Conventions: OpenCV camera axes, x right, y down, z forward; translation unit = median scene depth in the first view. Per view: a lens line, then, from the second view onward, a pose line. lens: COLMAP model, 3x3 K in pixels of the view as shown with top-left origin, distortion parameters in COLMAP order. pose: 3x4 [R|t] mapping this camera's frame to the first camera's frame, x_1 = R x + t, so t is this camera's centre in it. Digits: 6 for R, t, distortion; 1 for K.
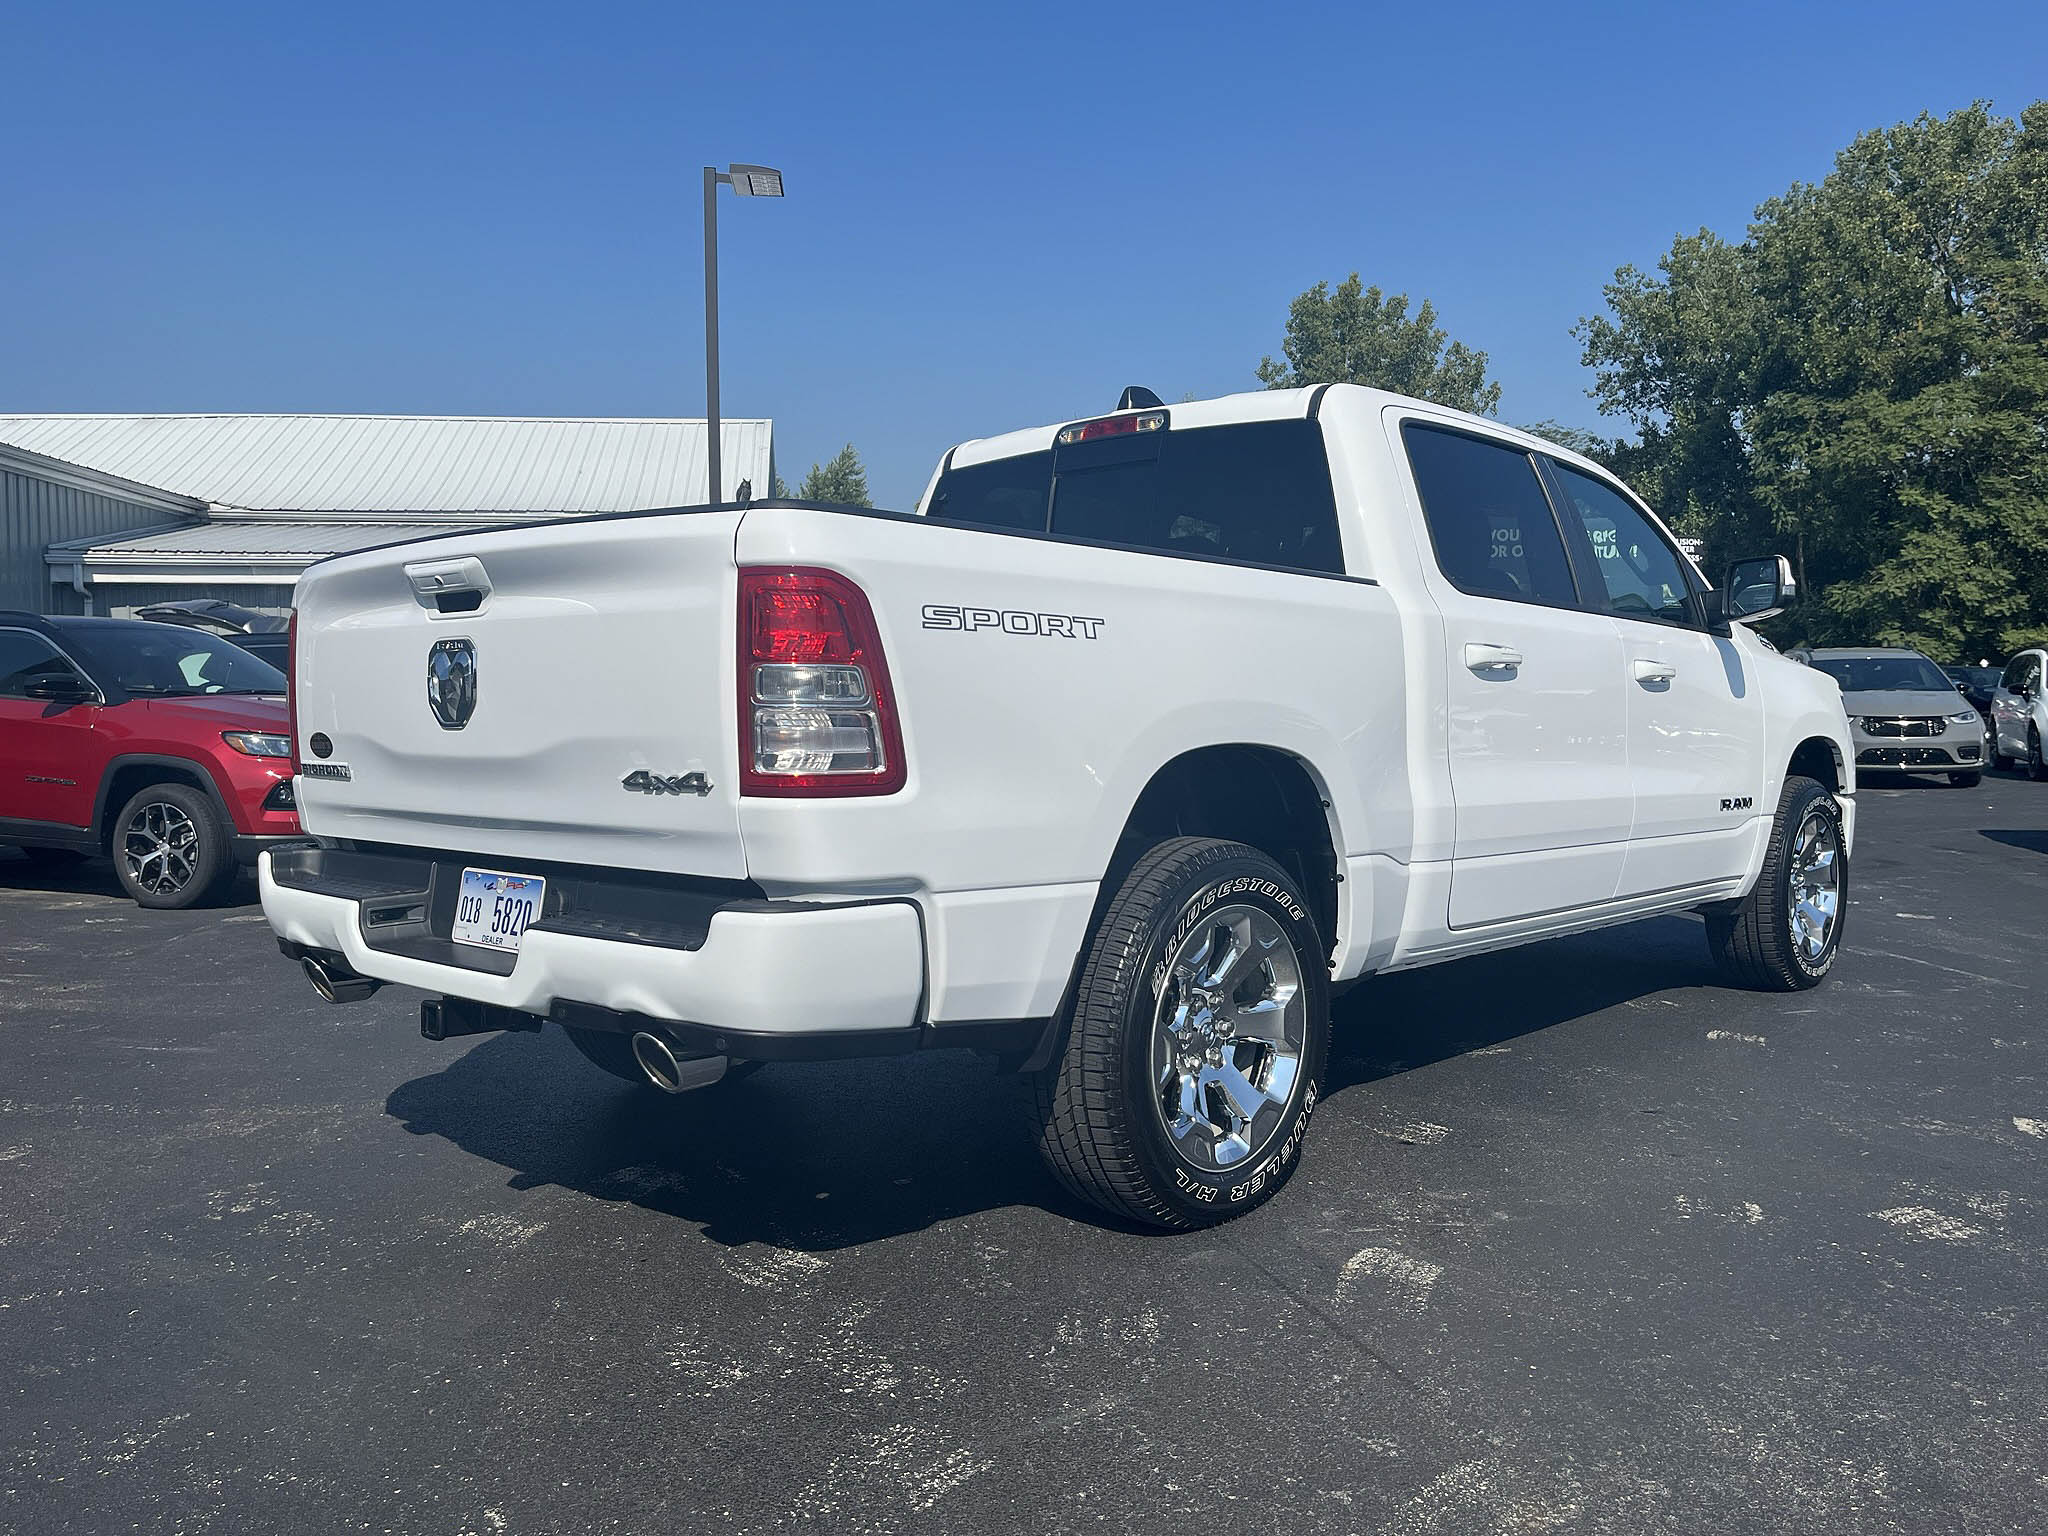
lens RADIAL K [[1604.5, 0, 1042.2], [0, 1604.5, 772.8], [0, 0, 1]] dist [0.044953, -0.059278]
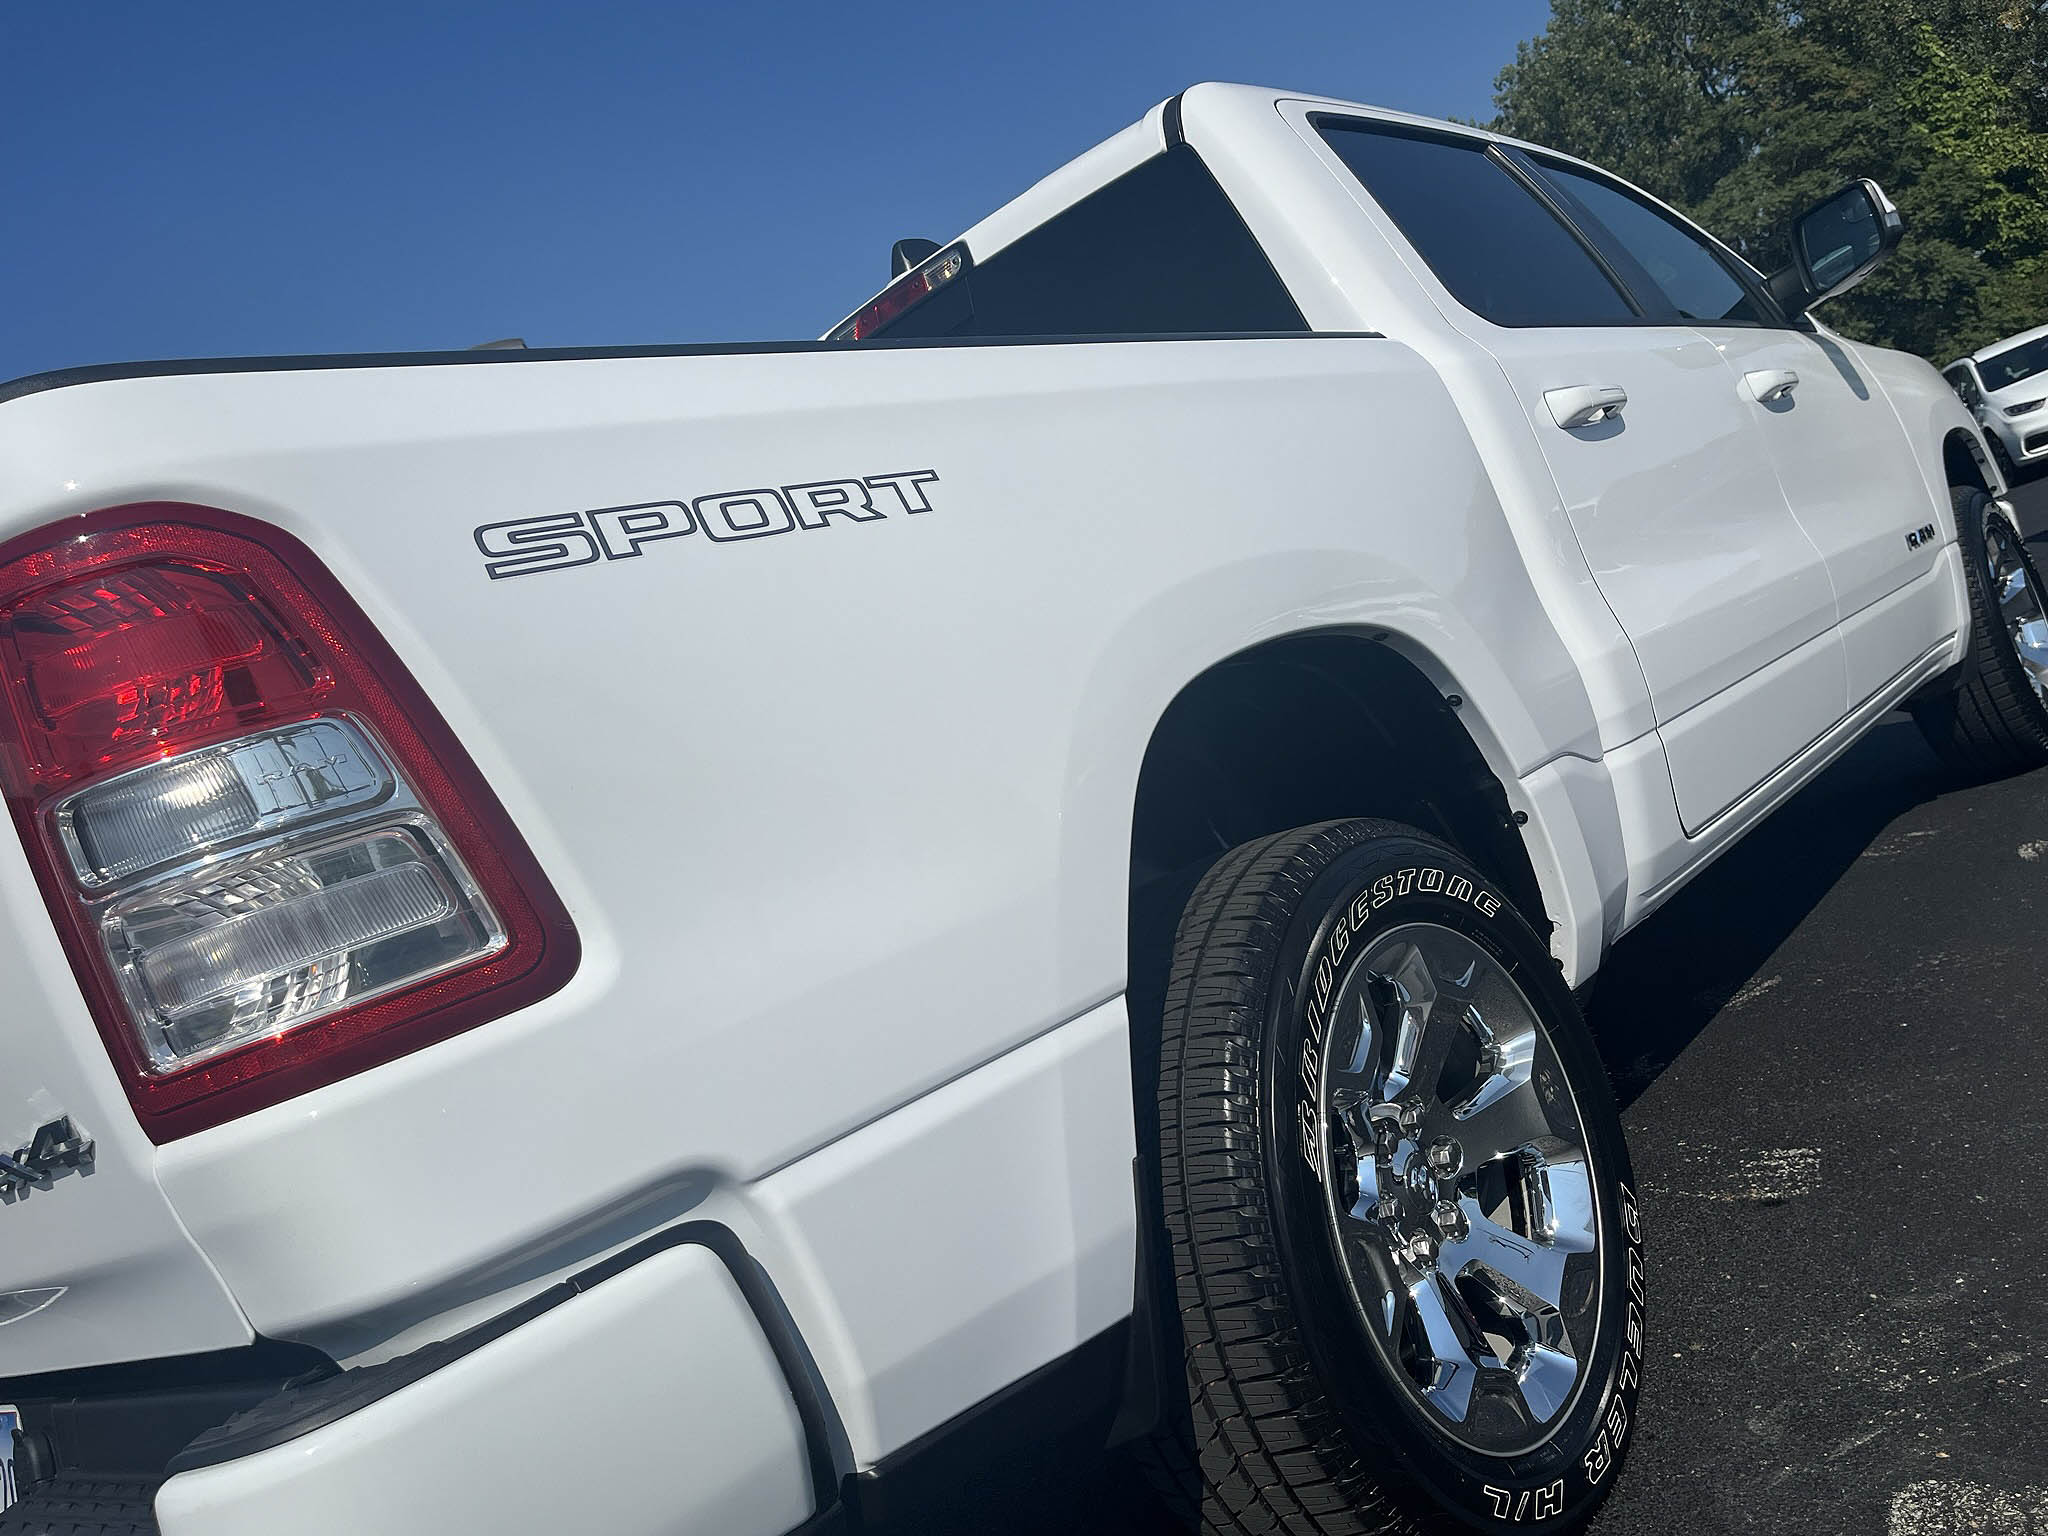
lens RADIAL K [[1604.5, 0, 1017.8], [0, 1604.5, 777.0], [0, 0, 1]] dist [0.044953, -0.059278]
pose [[0.935303, -0.353735, 0.008961, 0.022844], [0.353750, 0.934144, -0.047284, 0.018198], [0.008355, 0.047395, 0.998841, 0.479193]]
